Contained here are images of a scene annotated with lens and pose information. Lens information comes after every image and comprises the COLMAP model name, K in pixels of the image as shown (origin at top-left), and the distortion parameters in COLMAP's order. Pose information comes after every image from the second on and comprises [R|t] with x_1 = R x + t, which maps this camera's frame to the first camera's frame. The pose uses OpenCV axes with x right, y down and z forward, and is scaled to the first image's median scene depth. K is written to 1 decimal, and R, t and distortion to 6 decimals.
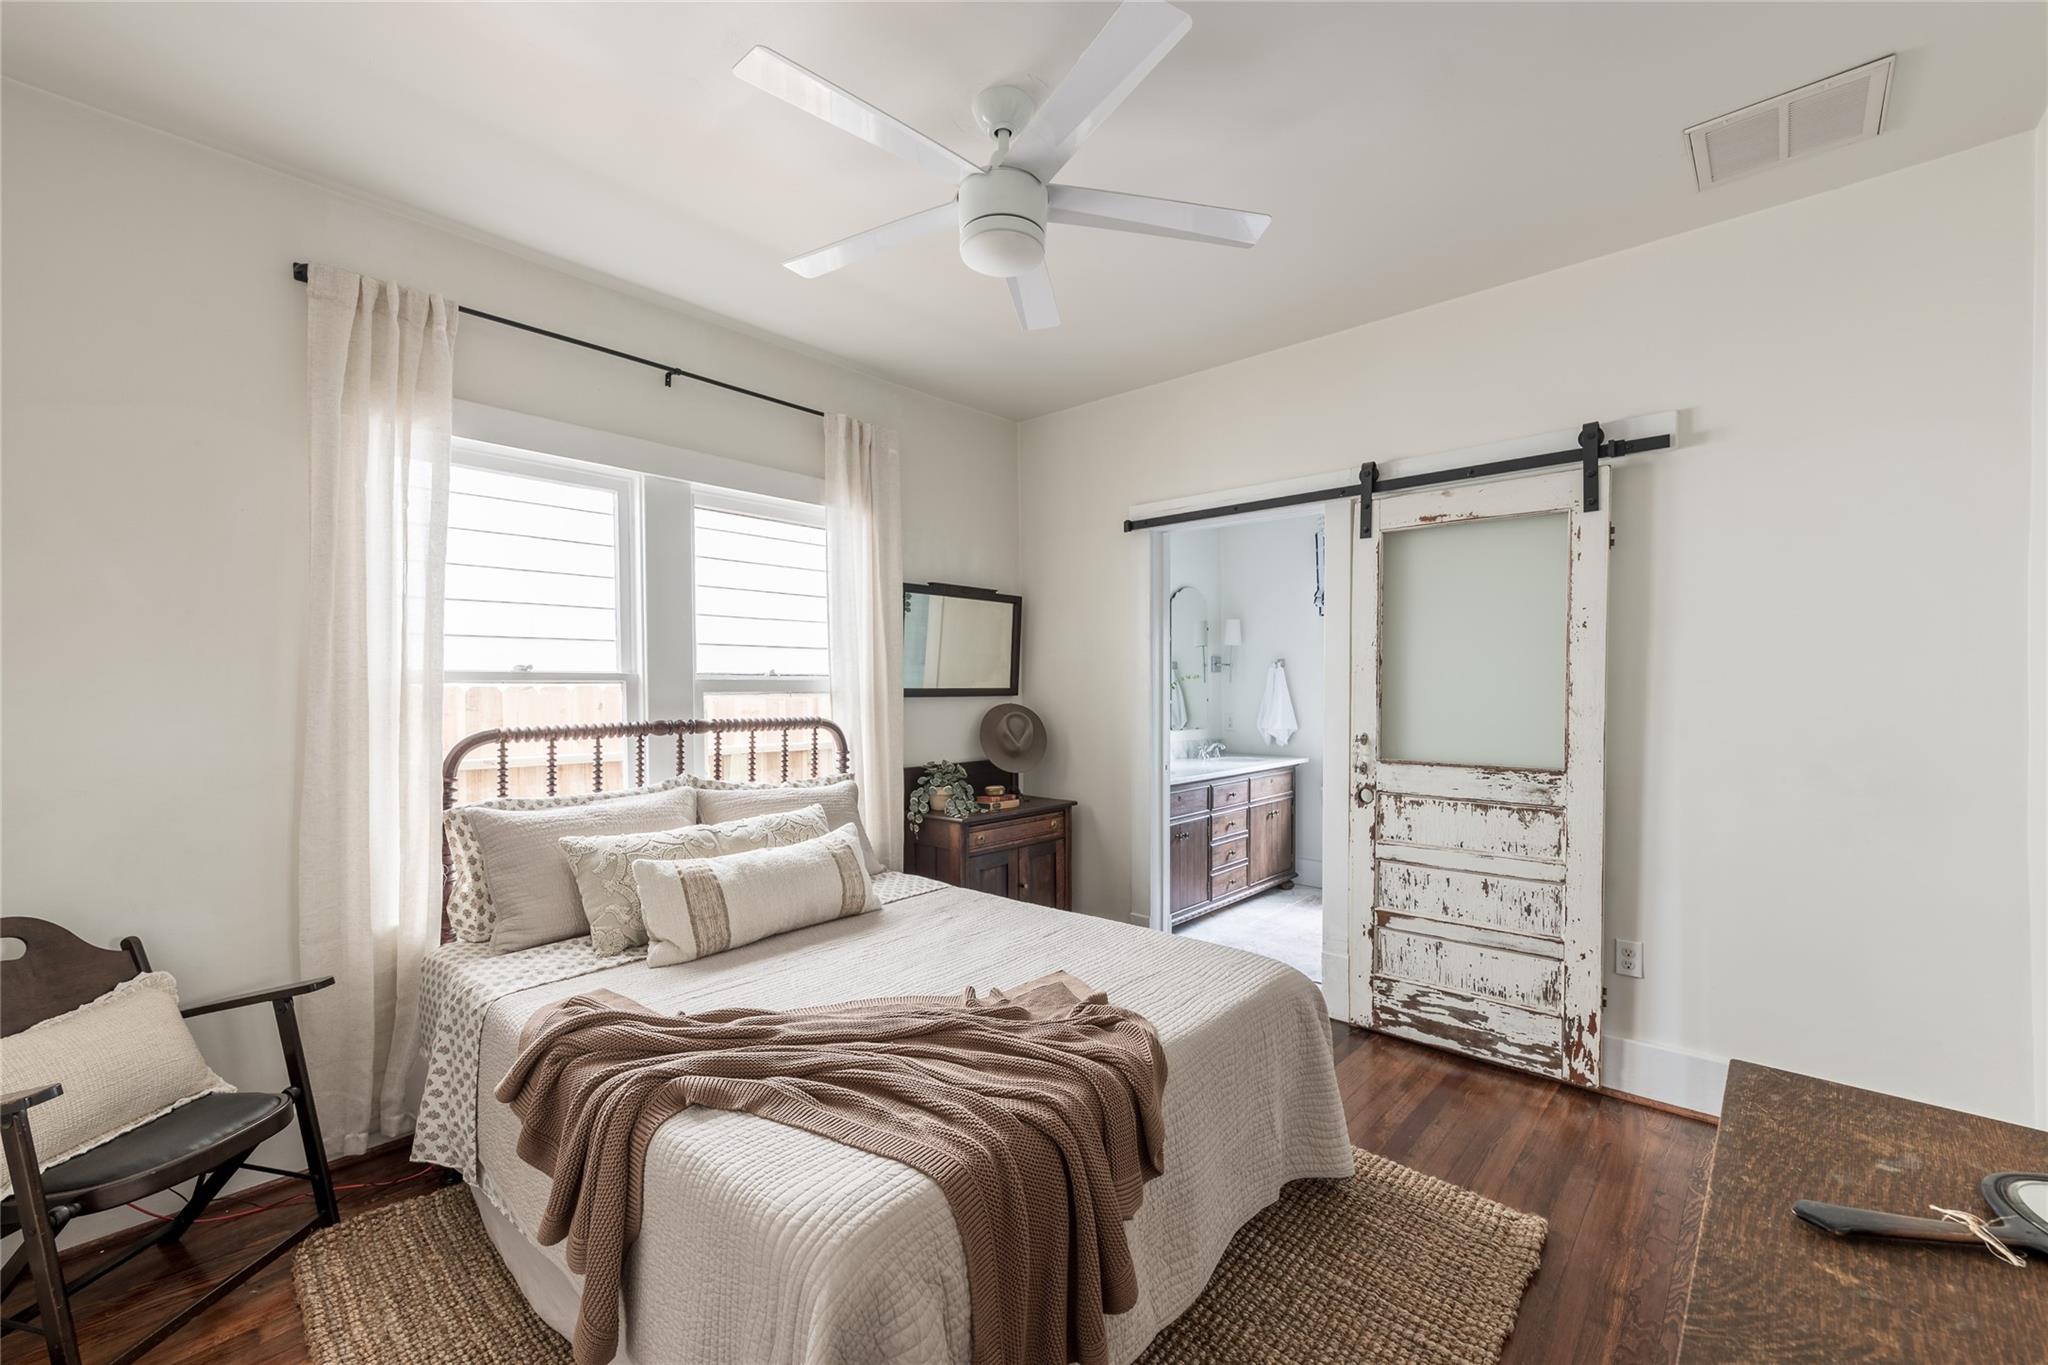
lens RADIAL K [[812.3, 0, 1023.6], [0, 812.3, 690.7], [0, 0, 1]] dist [0.001321, -0.000044]
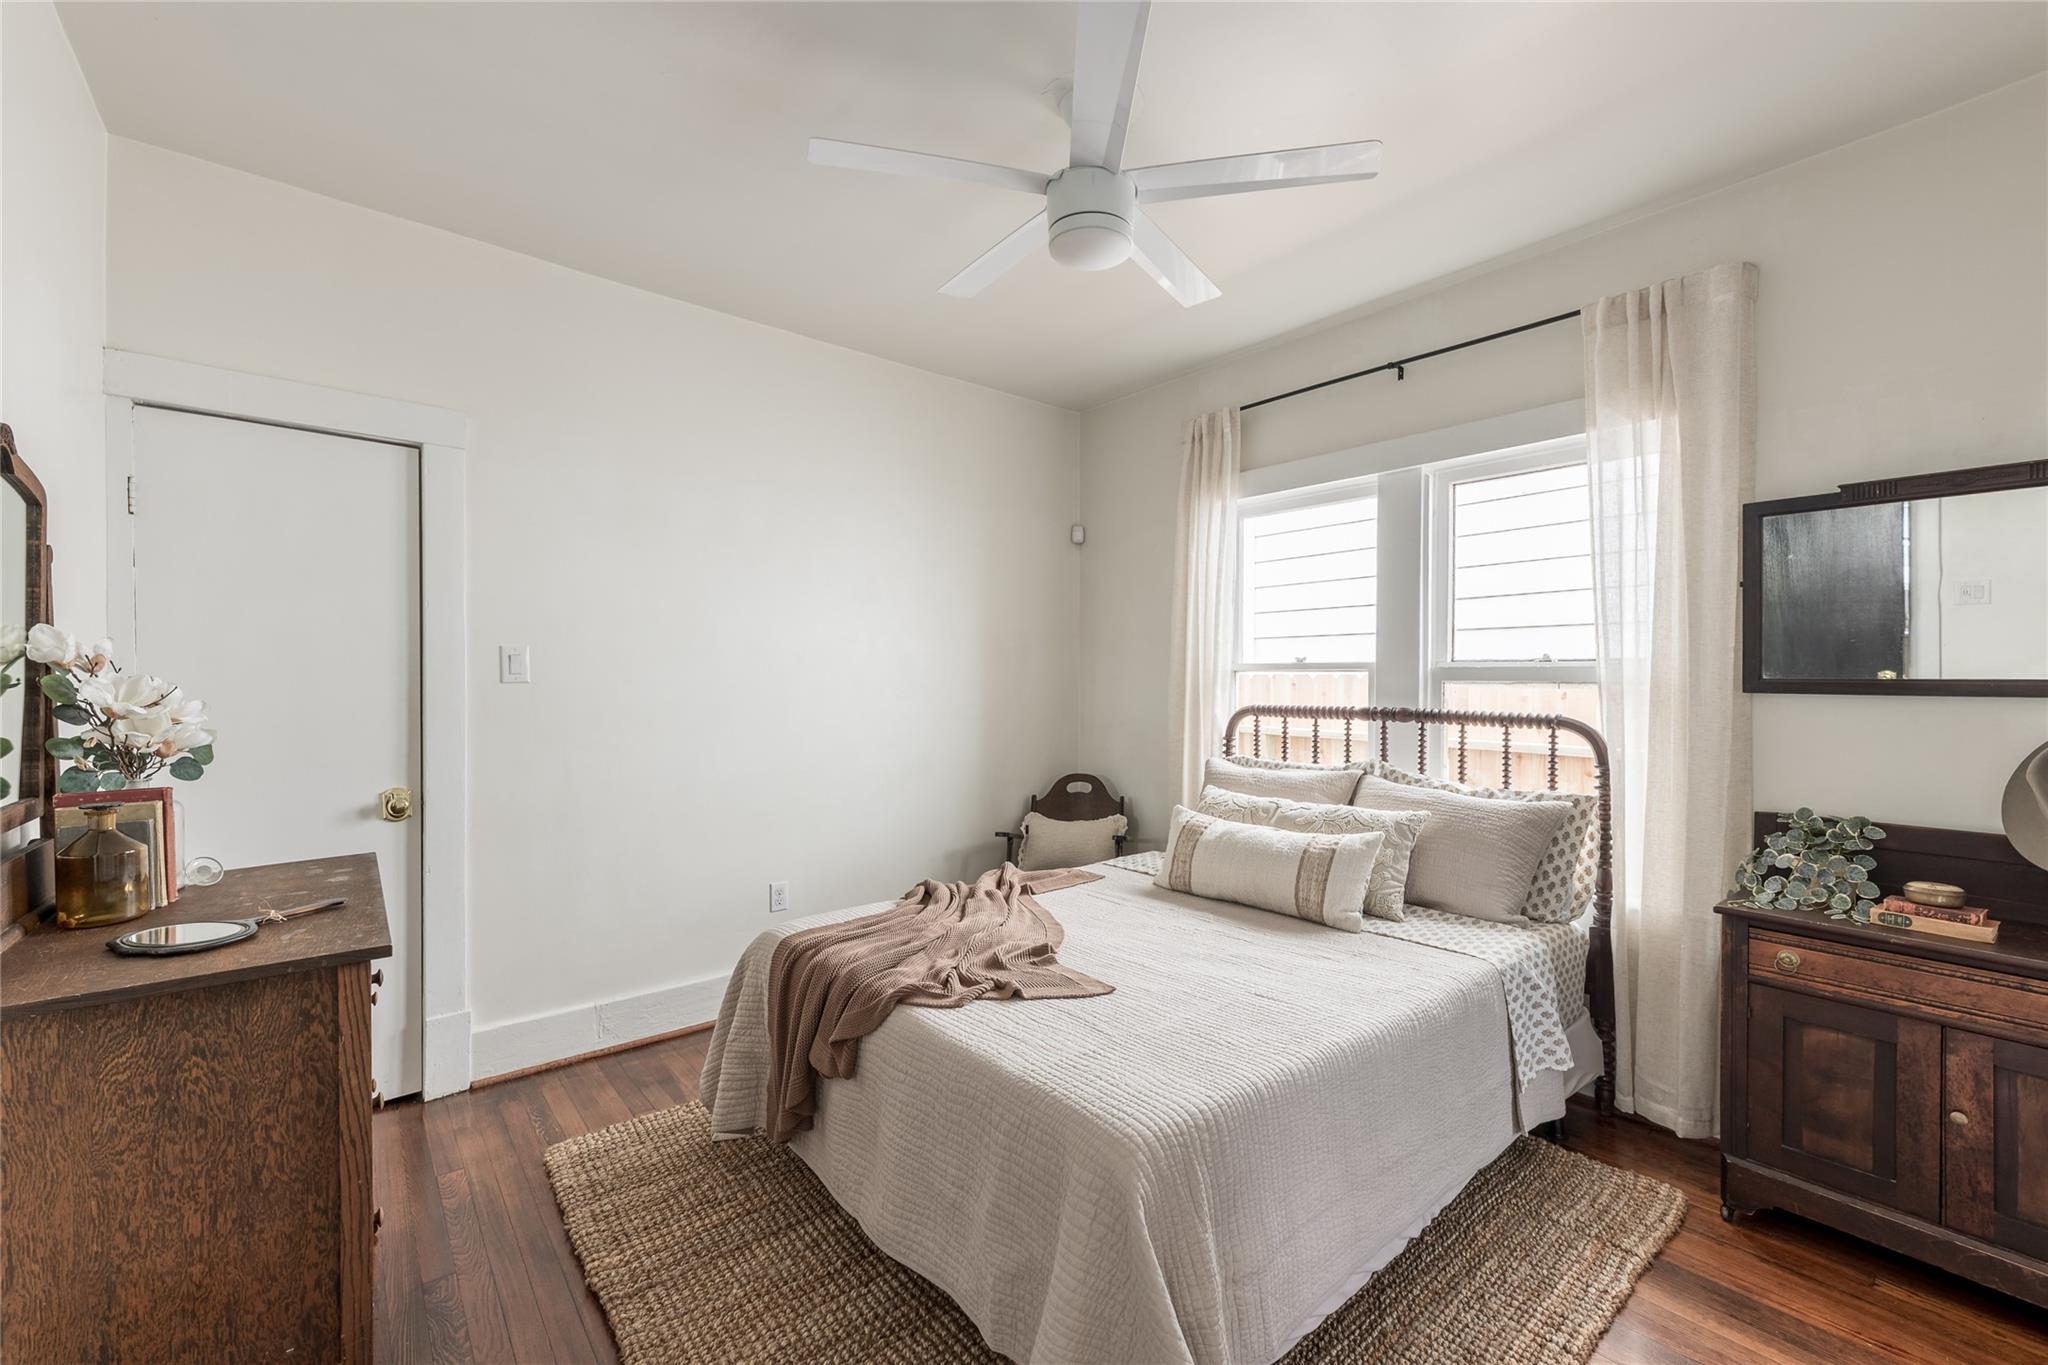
lens RADIAL K [[812.3, 0, 1034.7], [0, 812.3, 672.6], [0, 0, 1]] dist [0.001321, -0.000044]
pose [[-0.116978, -0.000167, -0.993135, 0.644740], [-0.005492, 0.999985, 0.000479, -0.005497], [0.993119, 0.005510, -0.116977, 0.681981]]
